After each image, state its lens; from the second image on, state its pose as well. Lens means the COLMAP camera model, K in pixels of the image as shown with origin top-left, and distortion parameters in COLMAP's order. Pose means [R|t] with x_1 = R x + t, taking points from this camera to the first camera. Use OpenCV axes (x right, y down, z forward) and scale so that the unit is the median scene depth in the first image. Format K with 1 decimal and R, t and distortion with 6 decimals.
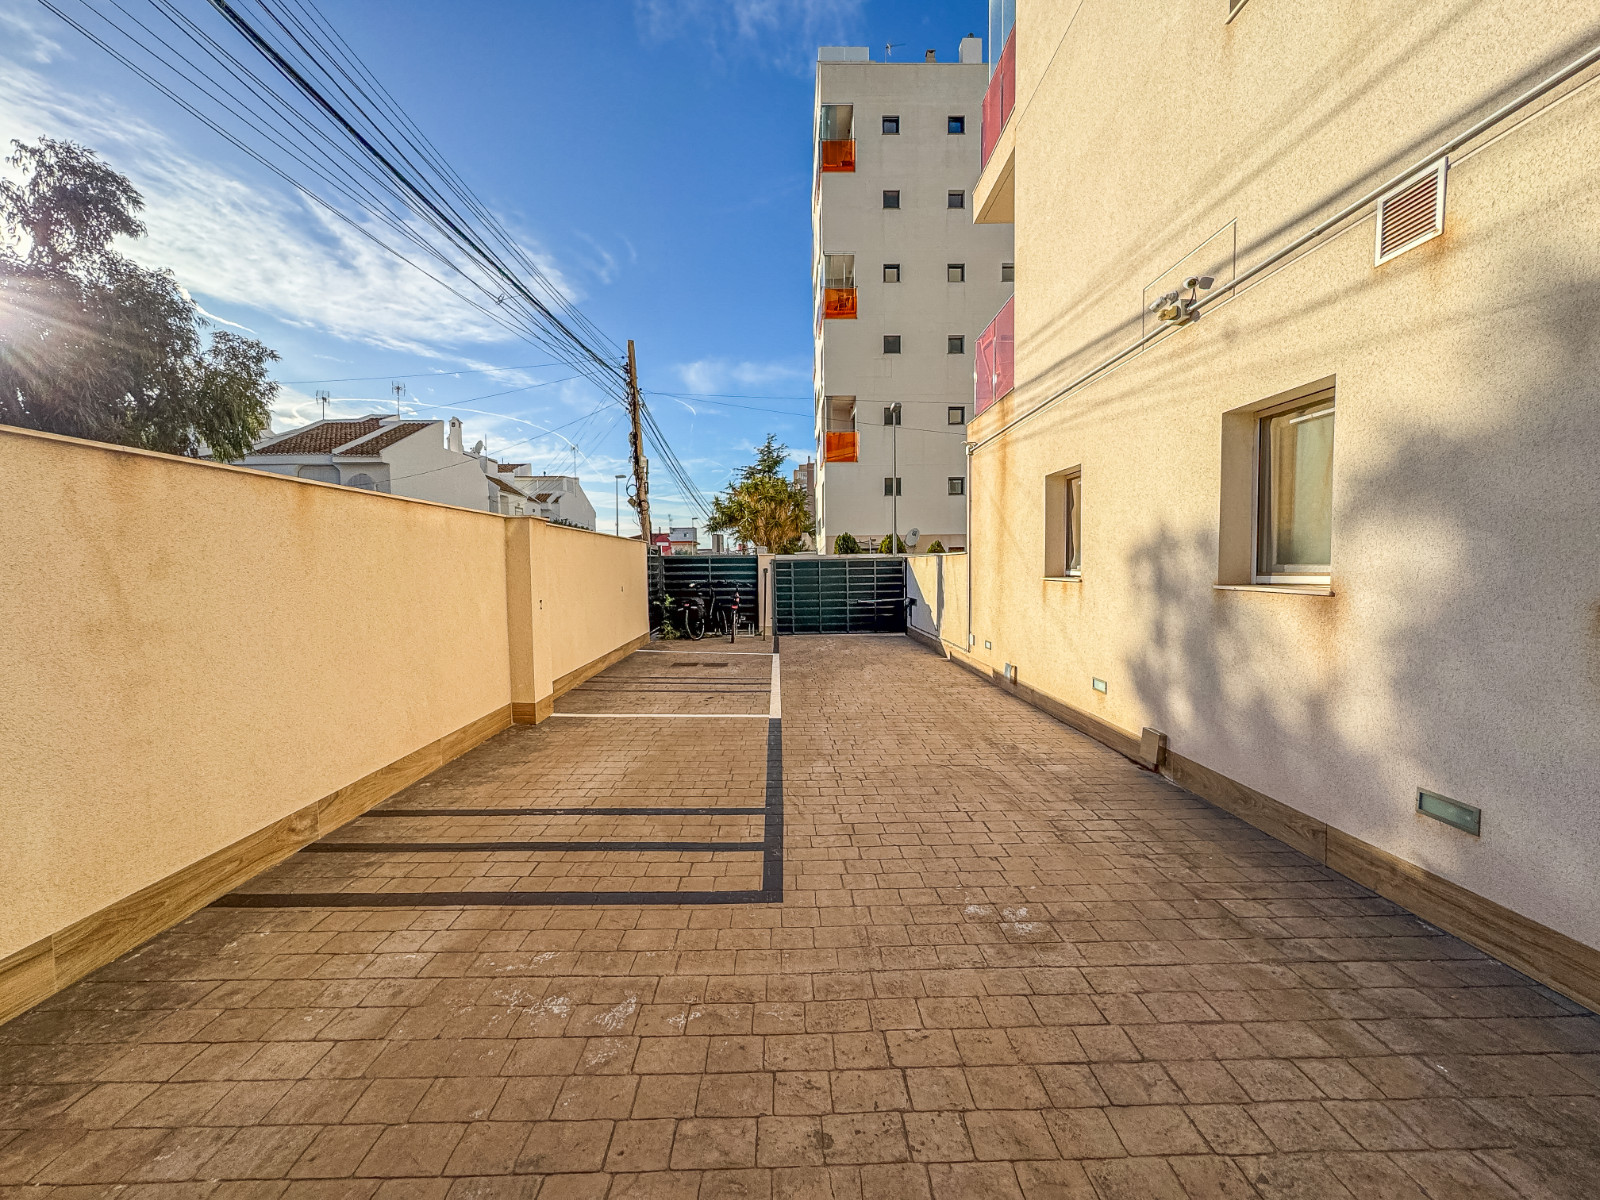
lens RADIAL K [[637.2, 0, 796.3], [0, 637.2, 599.0], [0, 0, 1]] dist [0.000416, -0.000310]
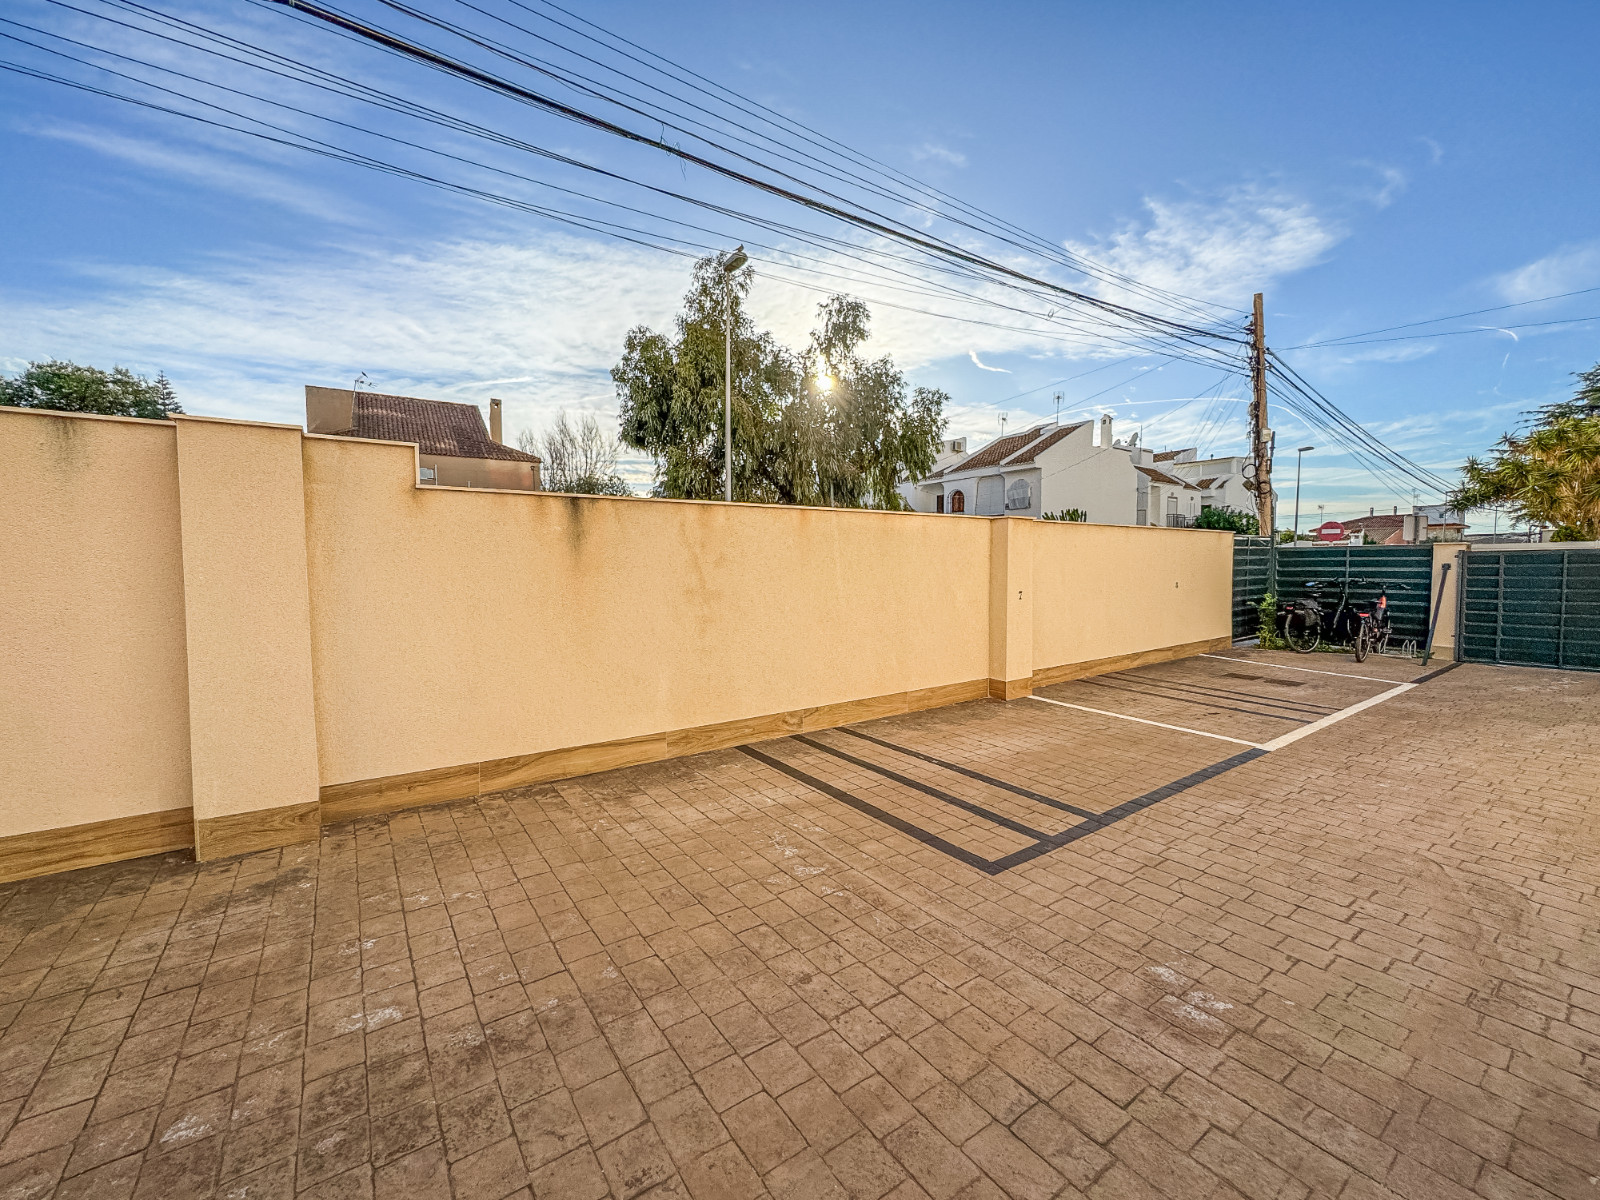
lens RADIAL K [[637.2, 0, 796.3], [0, 637.2, 599.0], [0, 0, 1]] dist [0.000416, -0.000310]
pose [[0.560823, 0.053688, -0.826193, 0.423063], [-0.043650, 0.998425, 0.035250, -0.009630], [0.826784, 0.016295, 0.562283, 0.070834]]
